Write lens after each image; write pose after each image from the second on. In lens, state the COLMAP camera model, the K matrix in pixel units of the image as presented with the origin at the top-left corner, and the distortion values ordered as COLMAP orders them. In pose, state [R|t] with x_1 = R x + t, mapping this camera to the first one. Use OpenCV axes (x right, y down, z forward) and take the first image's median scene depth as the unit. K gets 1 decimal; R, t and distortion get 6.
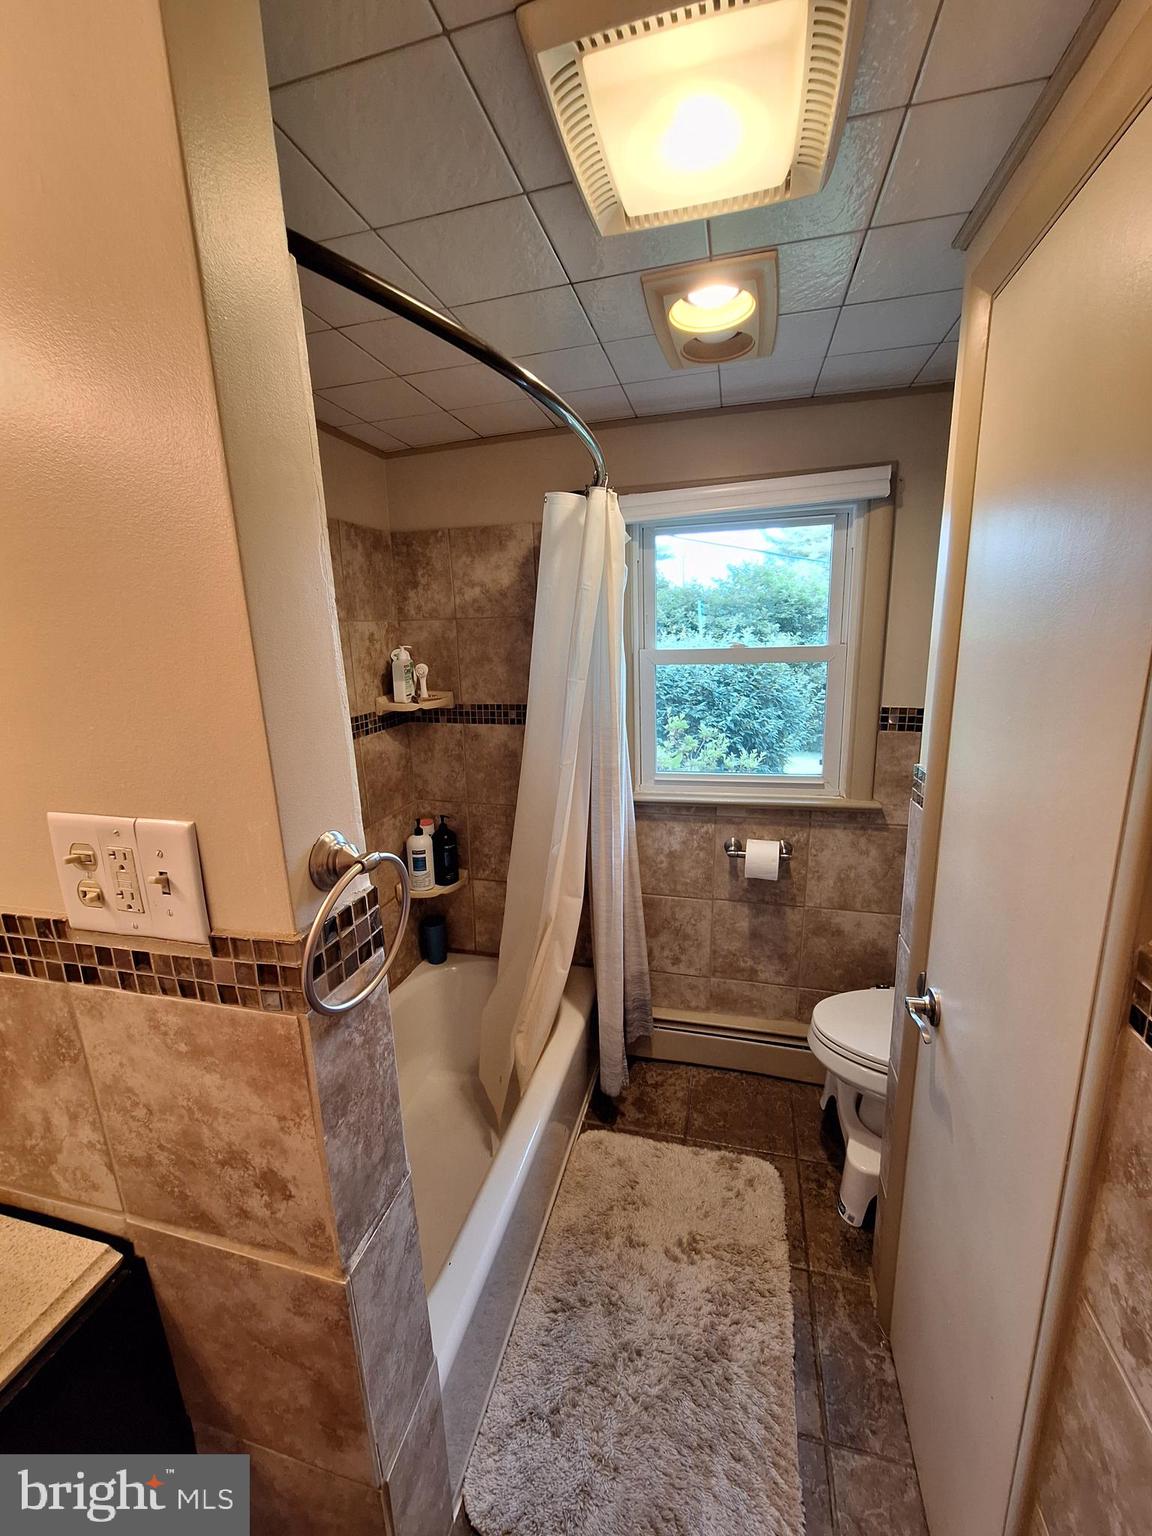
lens RADIAL K [[604.7, 0, 576.0], [0, 604.7, 768.0], [0, 0, 1]] dist [0.000019, 0.000466]
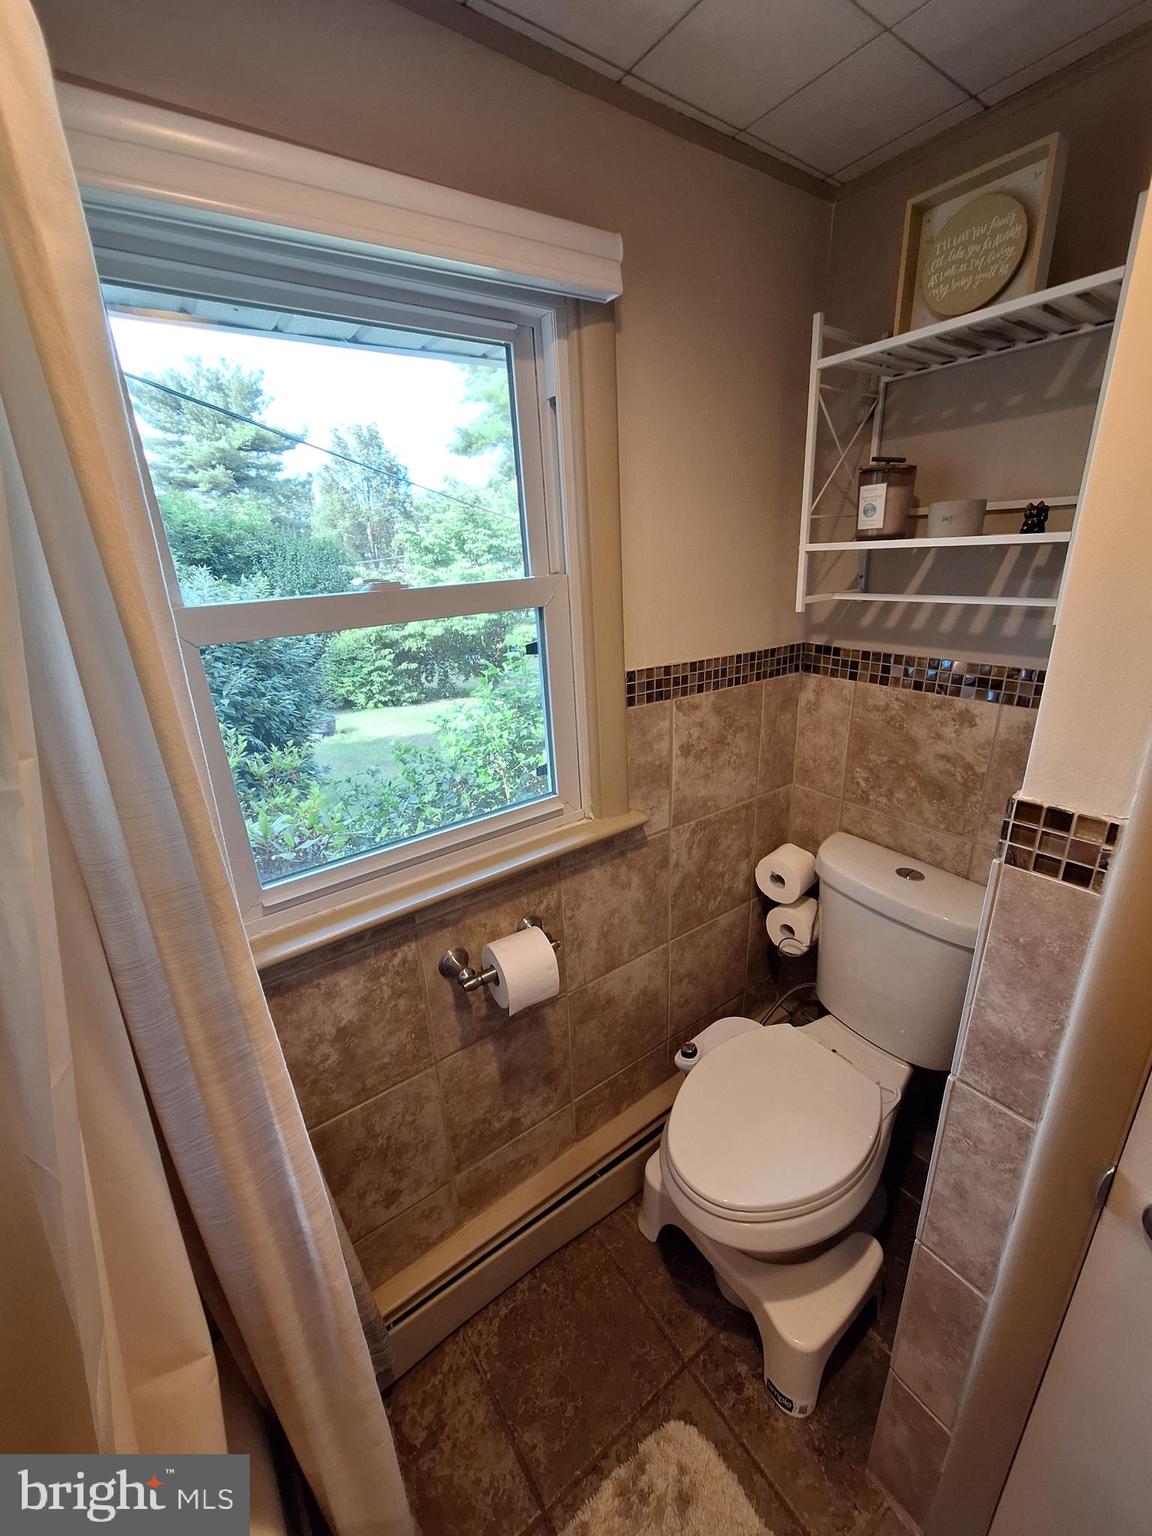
lens RADIAL K [[604.7, 0, 576.0], [0, 604.7, 768.0], [0, 0, 1]] dist [0.000019, 0.000466]
pose [[0.636890, -0.263156, 0.724652, -0.017635], [0.198037, 0.964244, 0.176110, -0.111490], [-0.745086, 0.031345, 0.666232, 0.546121]]
